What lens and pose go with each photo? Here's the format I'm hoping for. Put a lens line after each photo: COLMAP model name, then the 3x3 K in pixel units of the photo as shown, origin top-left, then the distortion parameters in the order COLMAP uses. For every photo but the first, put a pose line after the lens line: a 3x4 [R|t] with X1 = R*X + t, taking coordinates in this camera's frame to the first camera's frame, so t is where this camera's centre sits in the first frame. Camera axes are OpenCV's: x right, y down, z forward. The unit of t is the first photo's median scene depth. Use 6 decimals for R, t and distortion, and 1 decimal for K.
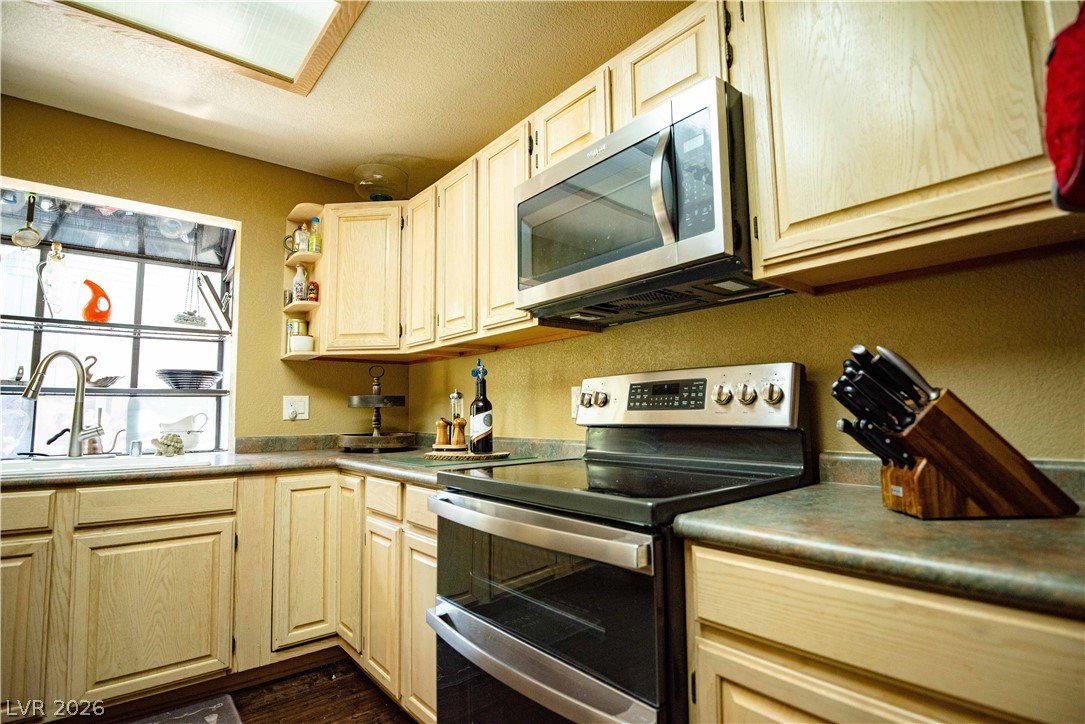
lens RADIAL K [[527.9, 0, 542.5], [0, 527.9, 362.0], [0, 0, 1]] dist [-0.020299, -0.007993]
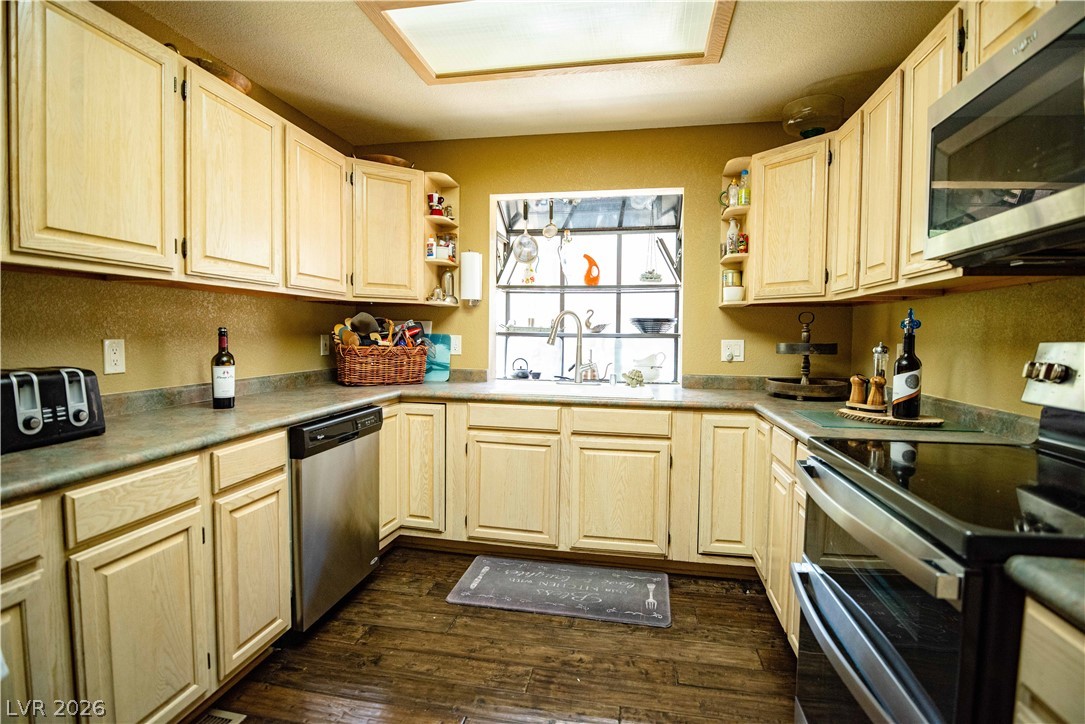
lens RADIAL K [[527.9, 0, 542.5], [0, 527.9, 362.0], [0, 0, 1]] dist [-0.020299, -0.007993]
pose [[0.633928, 0.059605, -0.771092, 0.166883], [0.055409, 0.990963, 0.122154, -0.058987], [0.771405, -0.120162, 0.624897, -0.002670]]
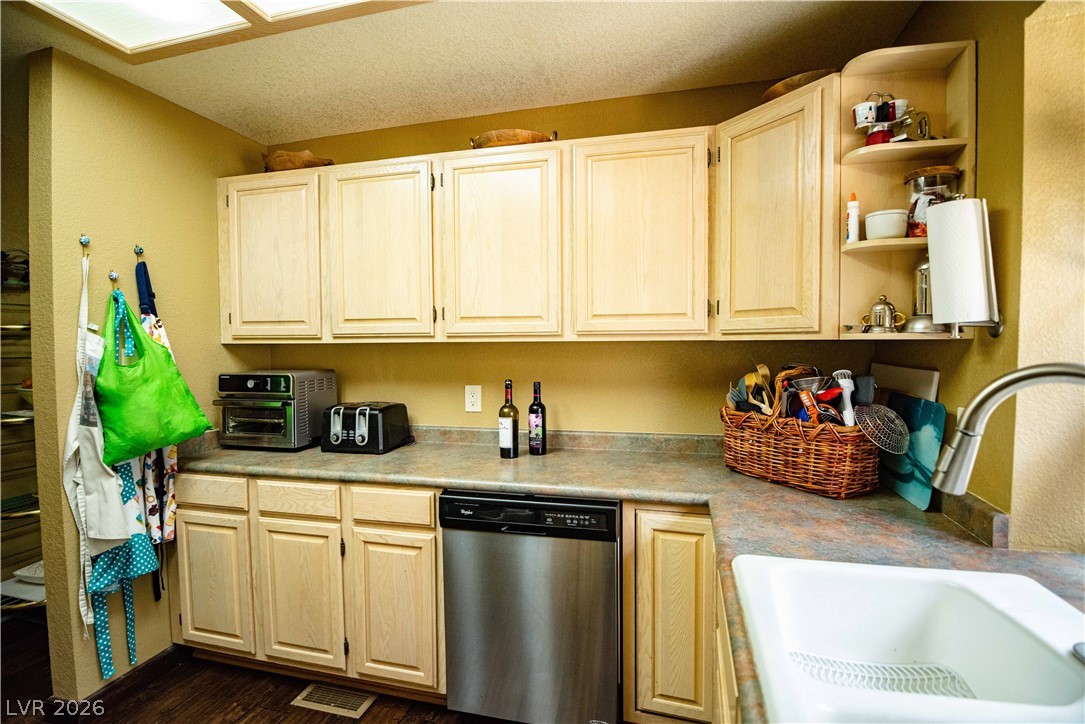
lens RADIAL K [[527.9, 0, 542.5], [0, 527.9, 362.0], [0, 0, 1]] dist [-0.020299, -0.007993]
pose [[-0.816792, 0.038168, -0.575668, -0.511576], [0.070053, 0.996988, -0.033293, -0.029280], [0.572663, -0.067521, -0.817005, 1.161730]]
